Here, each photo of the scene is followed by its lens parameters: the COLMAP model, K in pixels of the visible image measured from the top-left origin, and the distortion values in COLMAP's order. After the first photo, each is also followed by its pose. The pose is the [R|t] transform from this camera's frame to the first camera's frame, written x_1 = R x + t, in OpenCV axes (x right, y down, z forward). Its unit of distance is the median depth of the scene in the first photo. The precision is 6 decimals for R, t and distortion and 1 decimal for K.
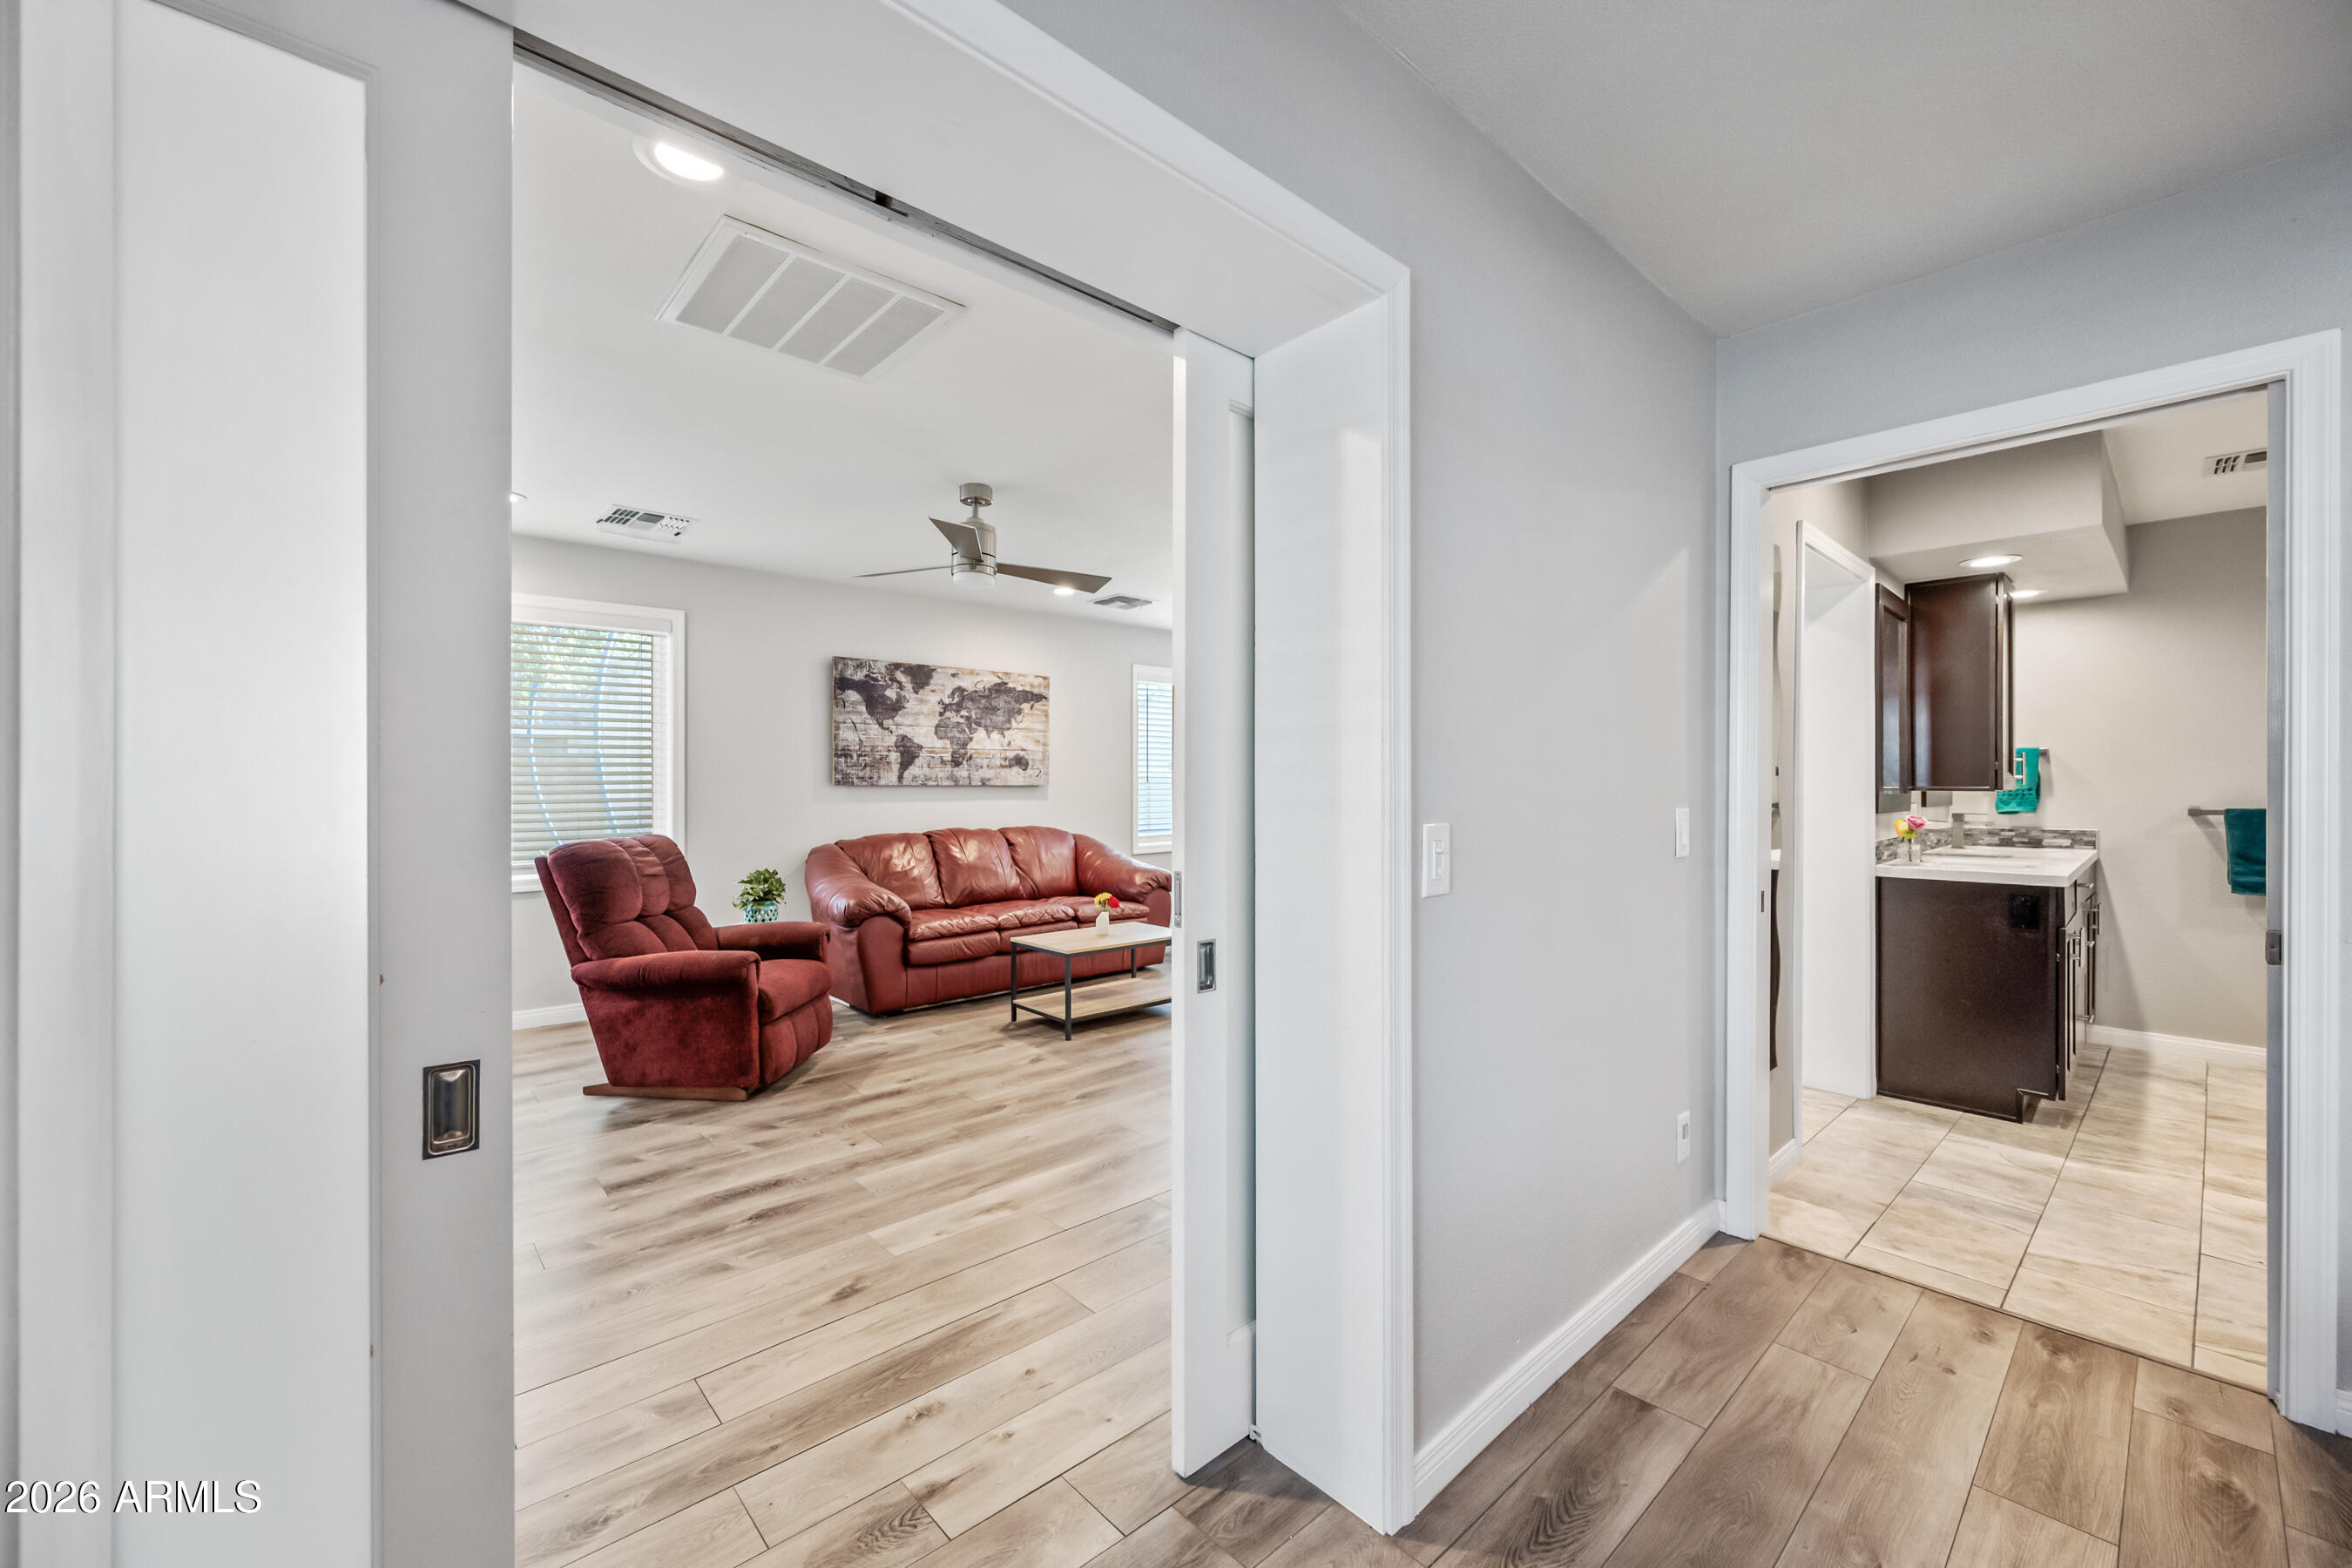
lens RADIAL K [[925.9, 0, 1176.0], [0, 925.9, 784.0], [0, 0, 1]] dist [-0.001889, -0.000349]
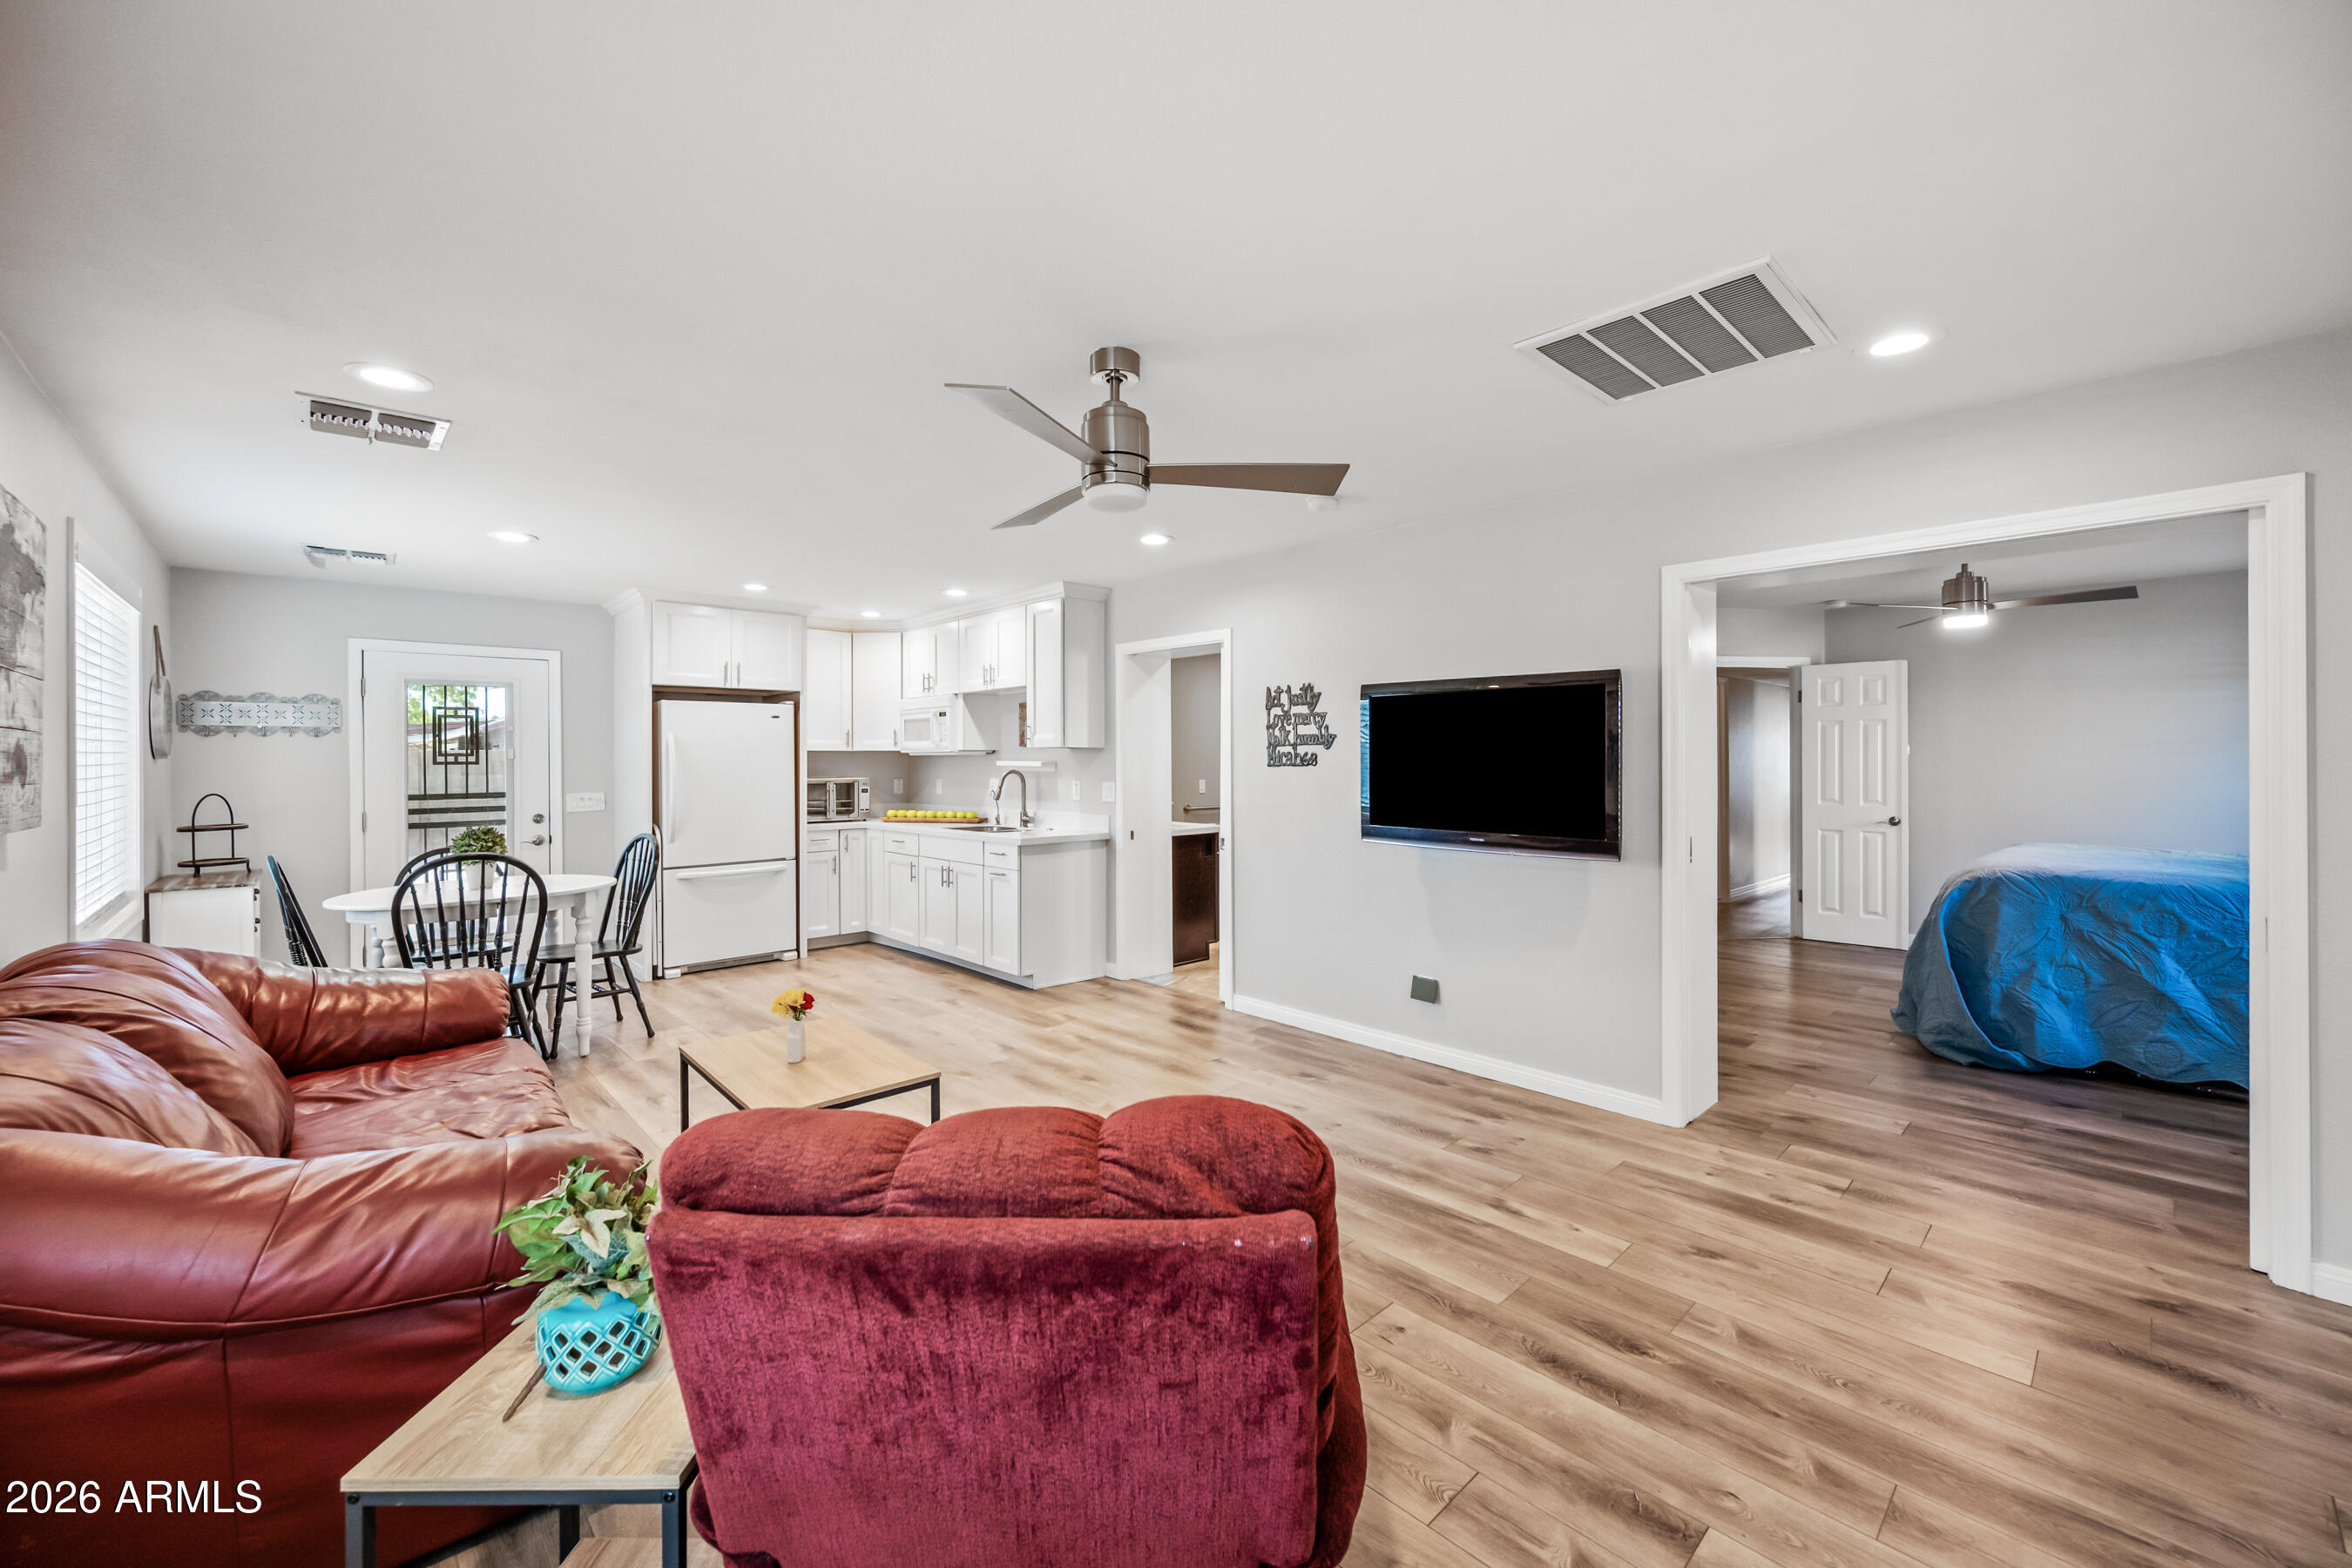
lens RADIAL K [[925.7, 0, 1166.6], [0, 925.7, 763.1], [0, 0, 1]] dist [-0.003732, -0.000263]
pose [[-0.010170, 0.000070, 0.999948, -1.266526], [0.004989, 0.999988, -0.000019, -0.051758], [-0.999936, 0.004989, -0.010171, 1.423010]]
